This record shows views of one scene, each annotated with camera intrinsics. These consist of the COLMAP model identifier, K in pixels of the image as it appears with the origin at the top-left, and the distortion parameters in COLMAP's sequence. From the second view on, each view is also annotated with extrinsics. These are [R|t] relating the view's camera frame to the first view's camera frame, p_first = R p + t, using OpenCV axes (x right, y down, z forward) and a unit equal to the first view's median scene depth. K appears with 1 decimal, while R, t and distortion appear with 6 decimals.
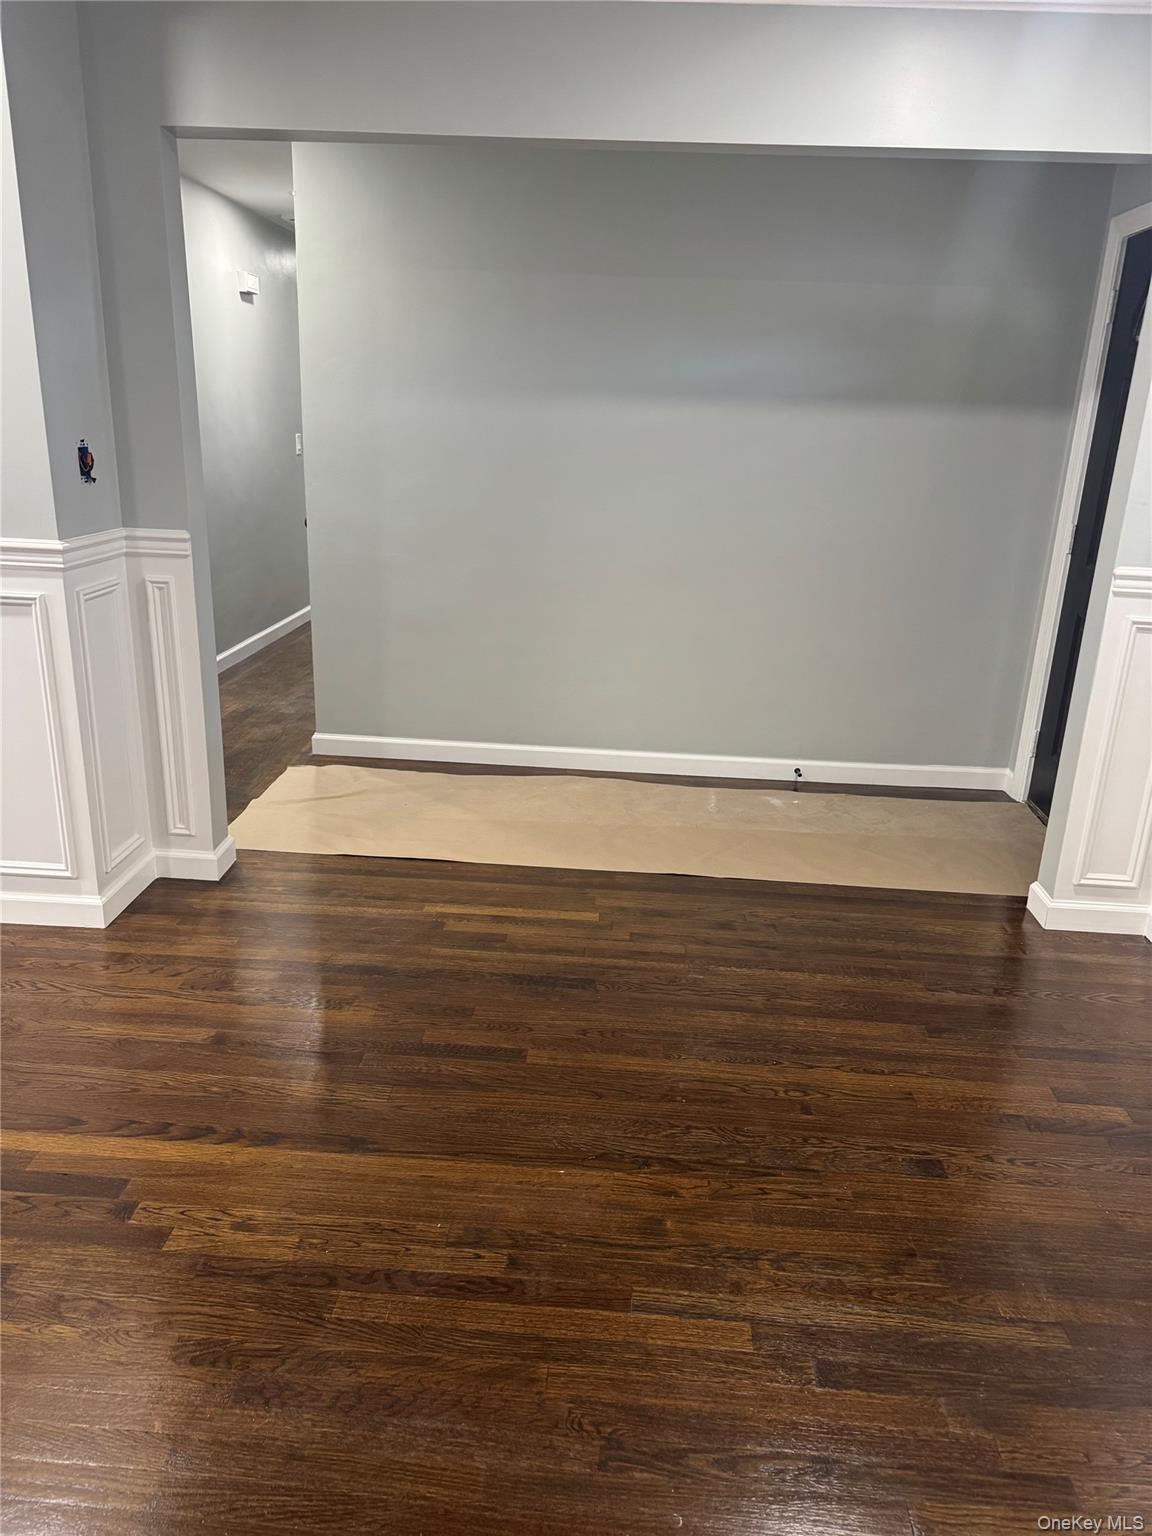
lens RADIAL K [[1071.0, 0, 571.7], [0, 1071.0, 783.5], [0, 0, 1]] dist [0.001564, -0.009562]
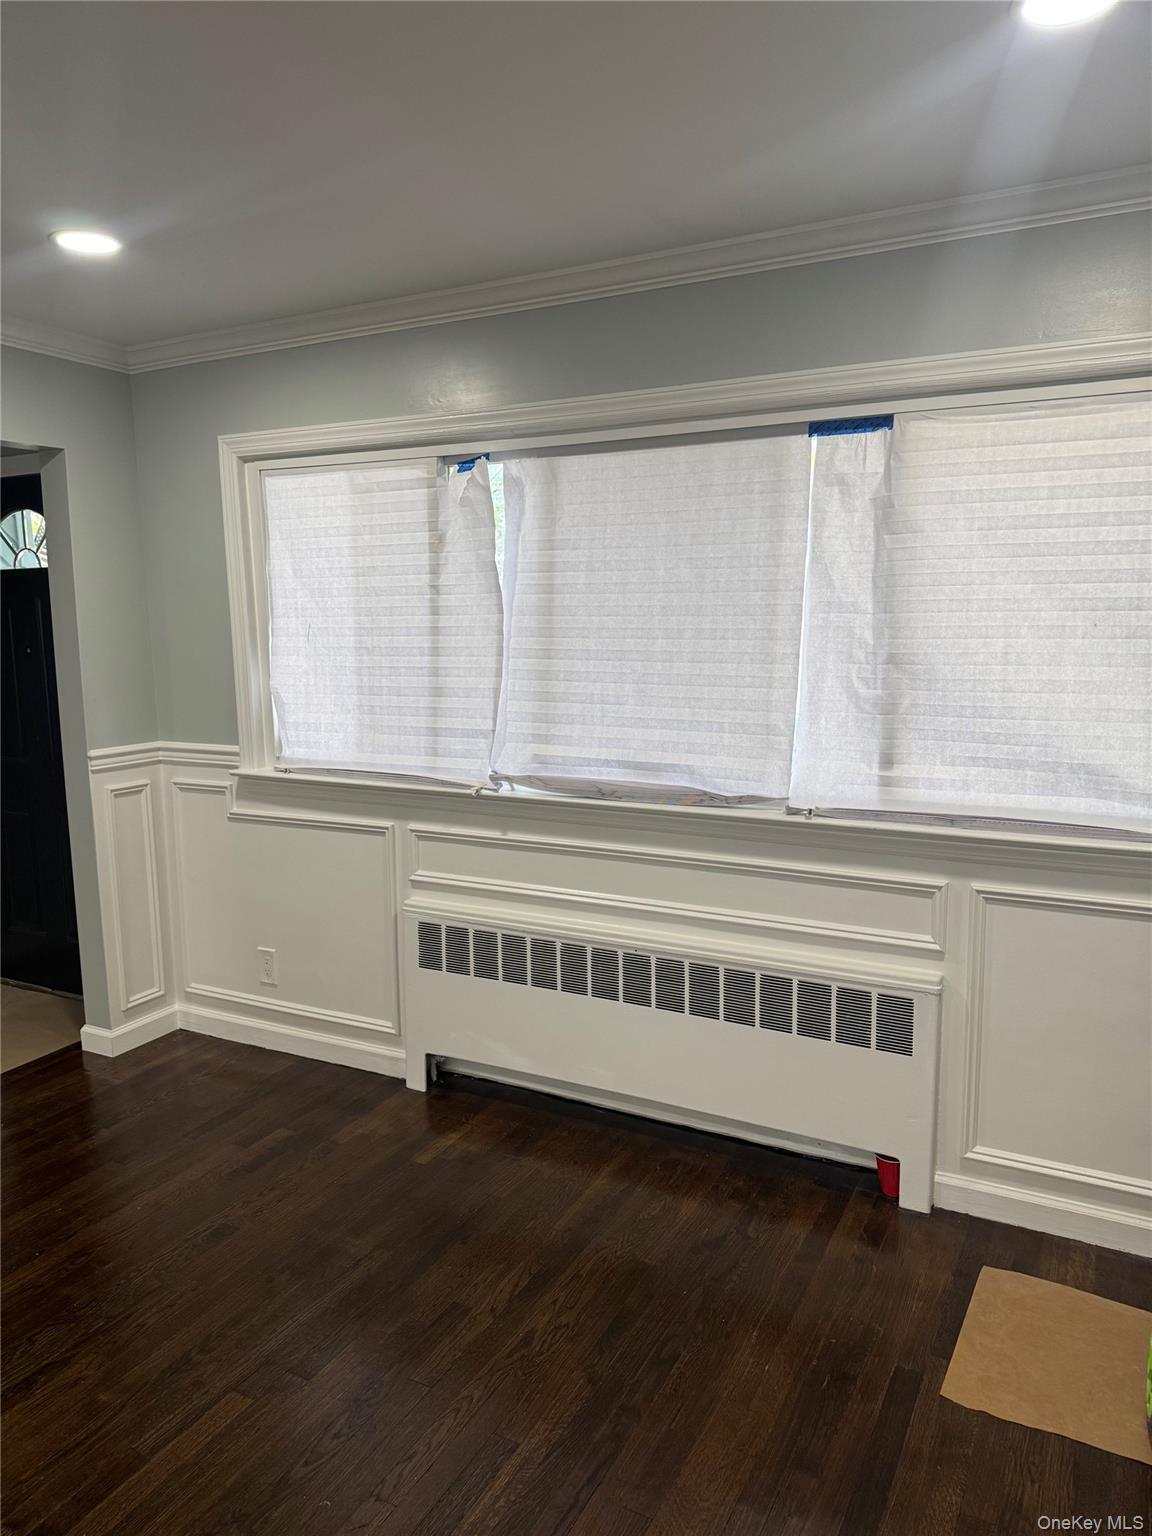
lens RADIAL K [[1071.0, 0, 571.7], [0, 1071.0, 783.5], [0, 0, 1]] dist [0.001564, -0.009562]
pose [[0.408867, -0.189781, 0.892643, -0.564667], [0.330015, 0.942690, 0.049260, -0.063063], [-0.850833, 0.274444, 0.448065, -0.040081]]
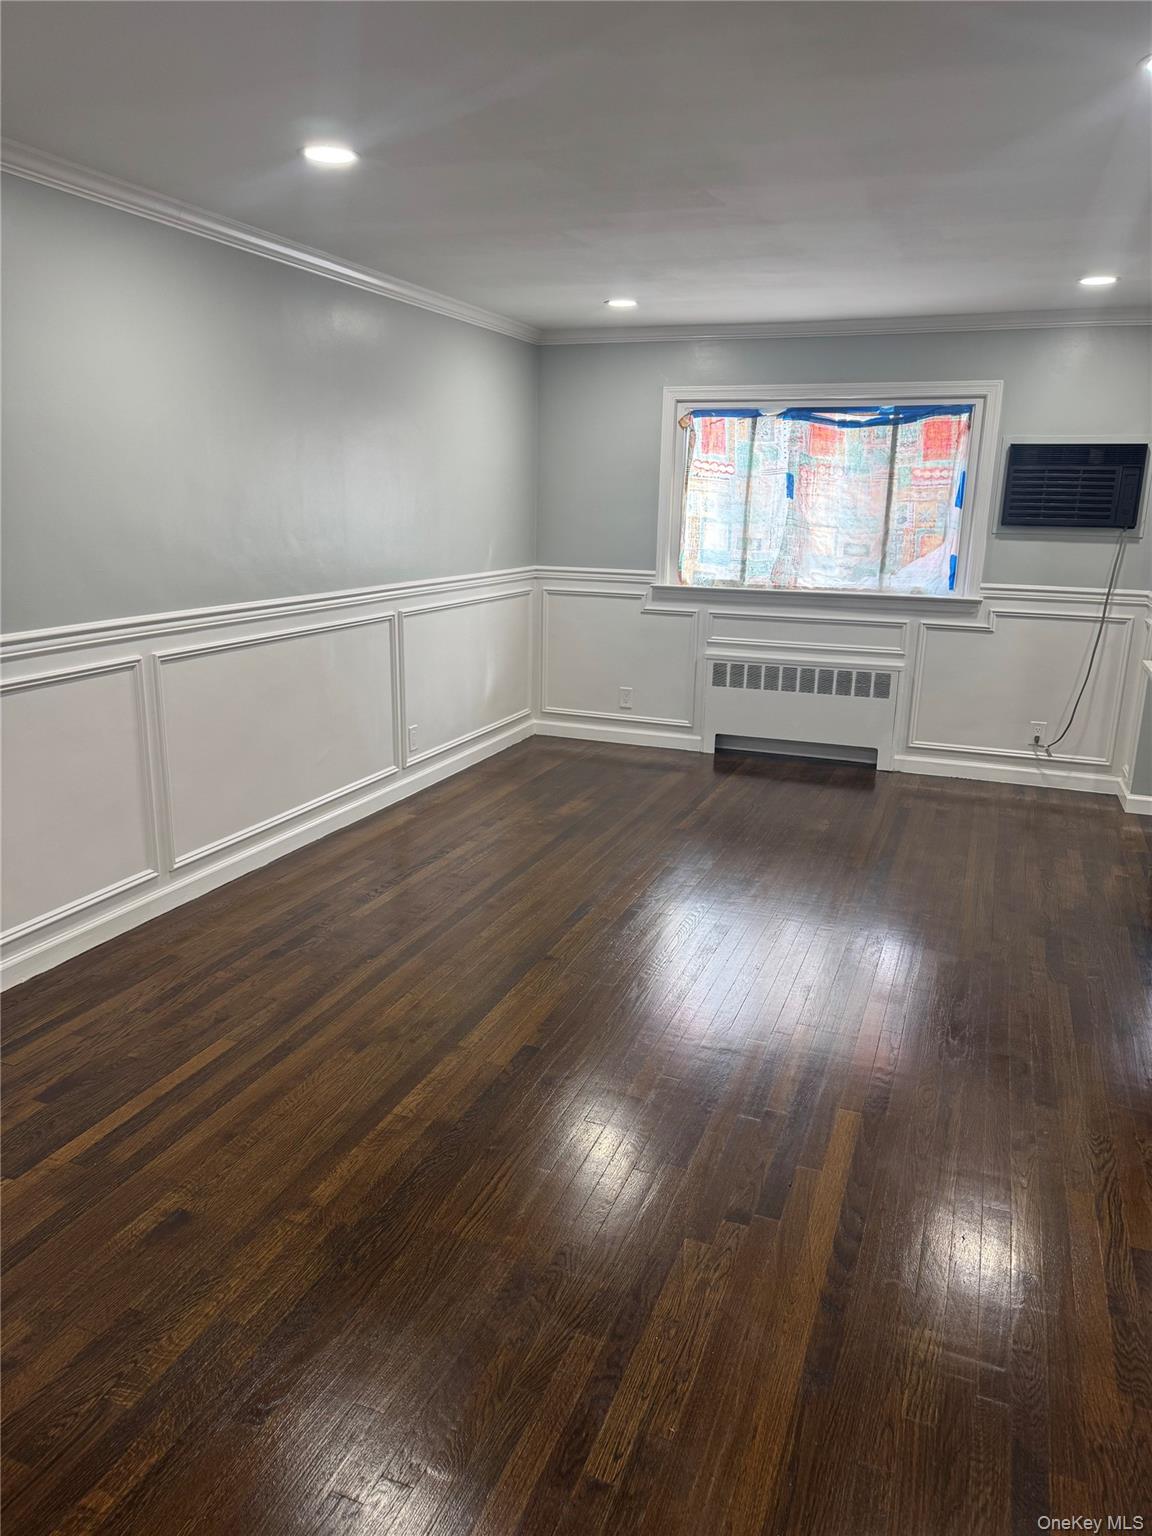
lens RADIAL K [[1088.2, 0, 576.0], [0, 1088.2, 768.0], [0, 0, 1]] dist [0.041207, -0.039027]
pose [[-0.306089, 0.199084, -0.930954, 0.666600], [-0.326475, 0.896639, 0.299087, -0.348887], [0.894273, 0.395480, -0.209455, 0.909780]]
